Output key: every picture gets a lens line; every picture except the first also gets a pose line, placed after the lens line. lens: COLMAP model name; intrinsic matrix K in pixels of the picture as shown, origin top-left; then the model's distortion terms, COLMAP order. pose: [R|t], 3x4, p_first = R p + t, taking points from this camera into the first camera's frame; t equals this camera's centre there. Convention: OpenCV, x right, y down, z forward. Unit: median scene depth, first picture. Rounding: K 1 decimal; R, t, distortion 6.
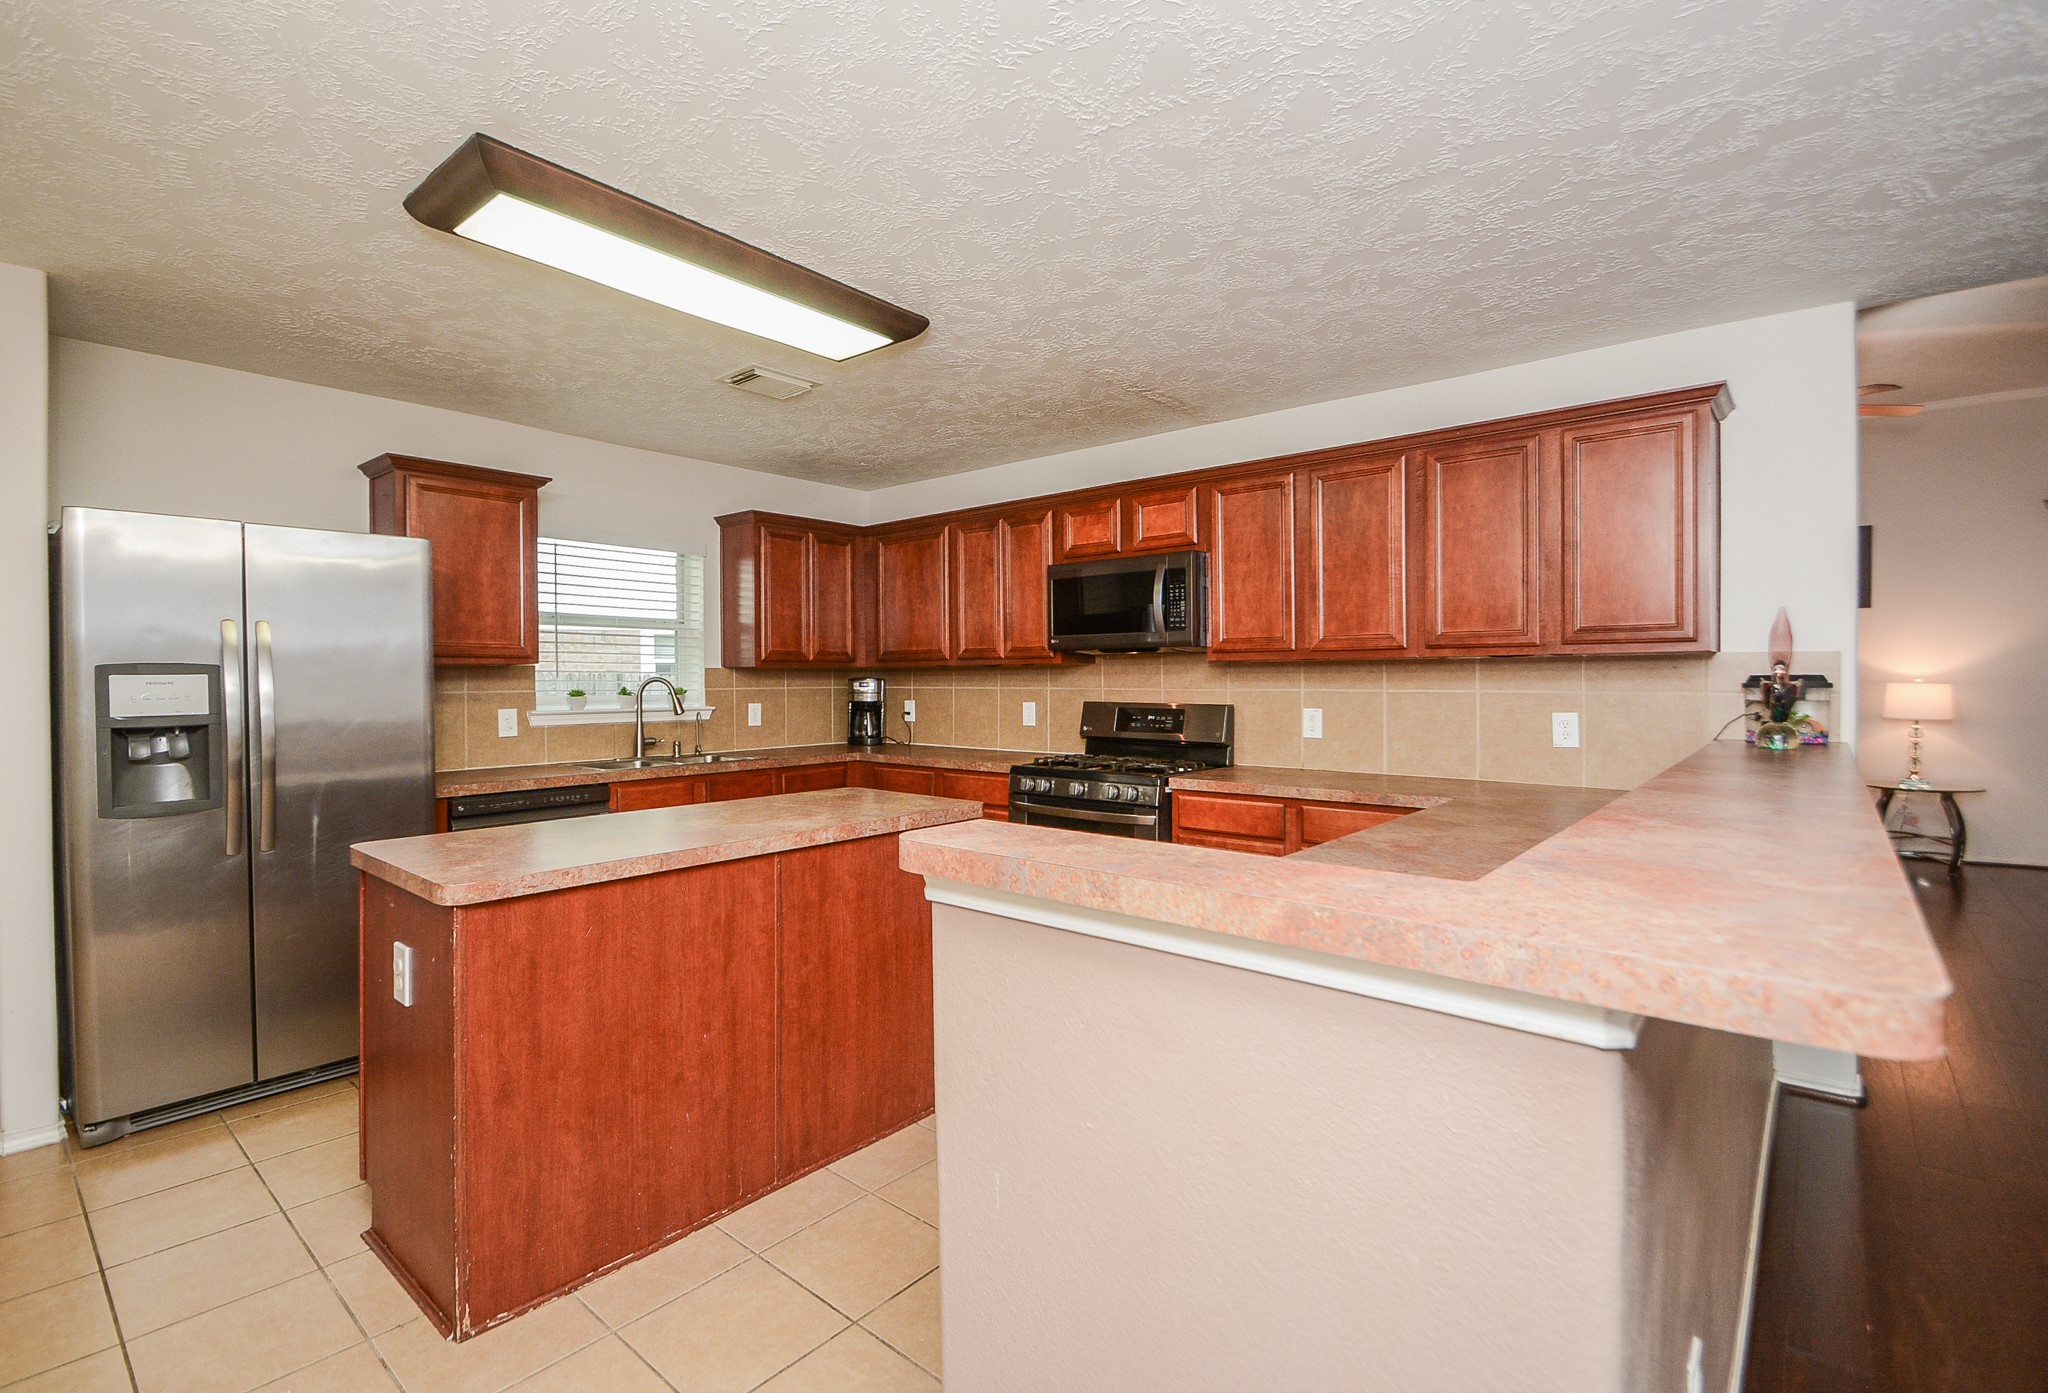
lens RADIAL K [[955.7, 0, 994.8], [0, 955.7, 688.6], [0, 0, 1]] dist [0.001286, -0.000328]
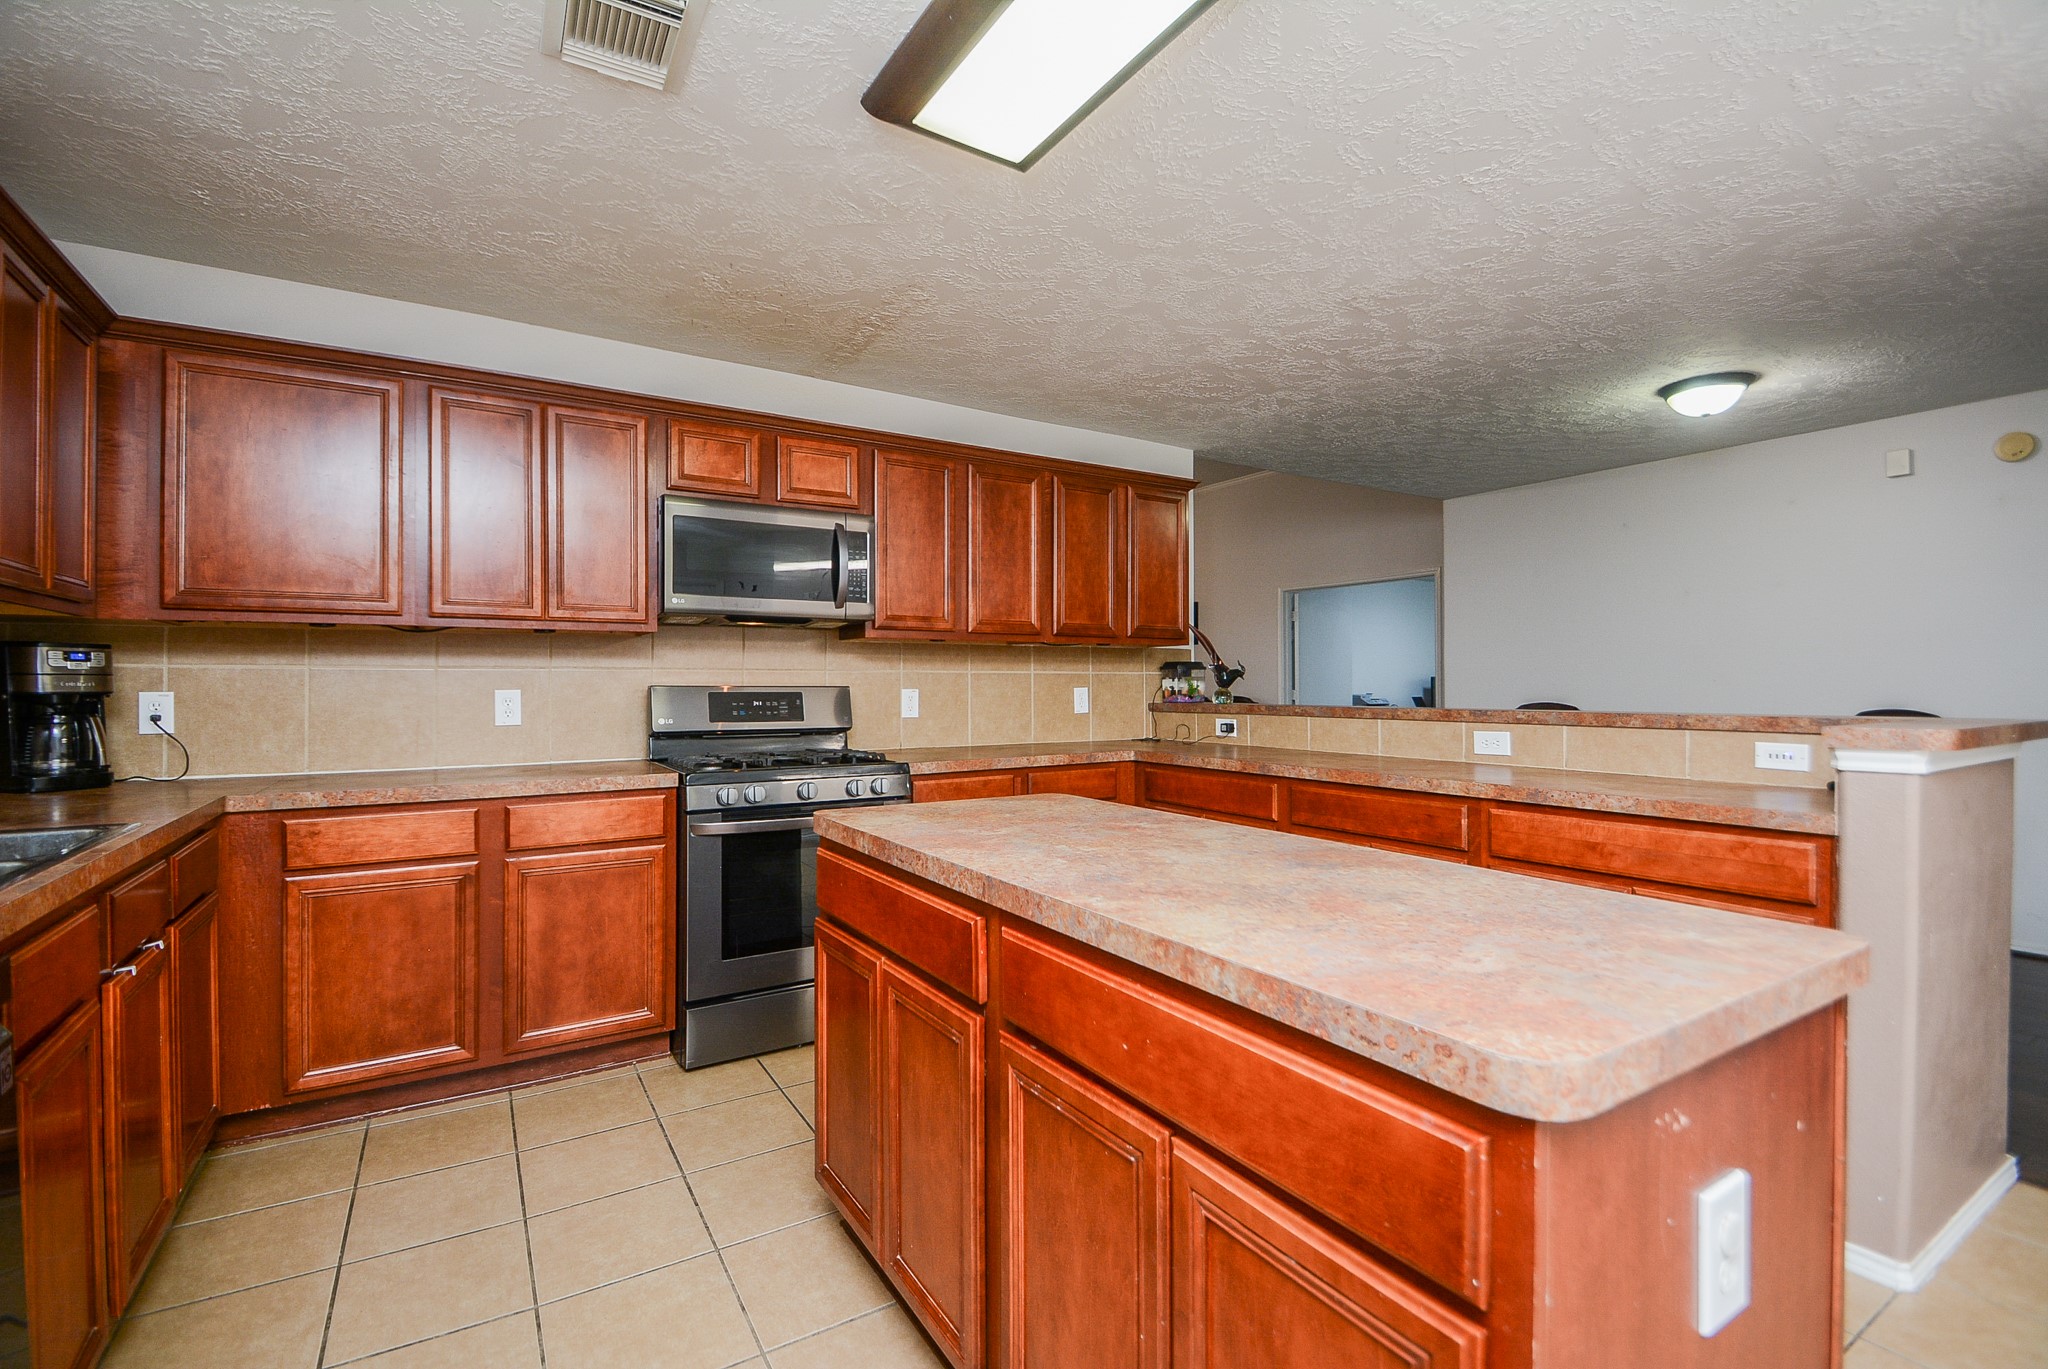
lens RADIAL K [[906.0, 0, 1017.9], [0, 906.0, 676.6], [0, 0, 1]] dist [0.020130, -0.017804]
pose [[0.288661, 0.012383, 0.957351, -0.525849], [0.012211, 0.999787, -0.016614, 0.022976], [-0.957354, 0.016486, 0.288448, 0.557905]]
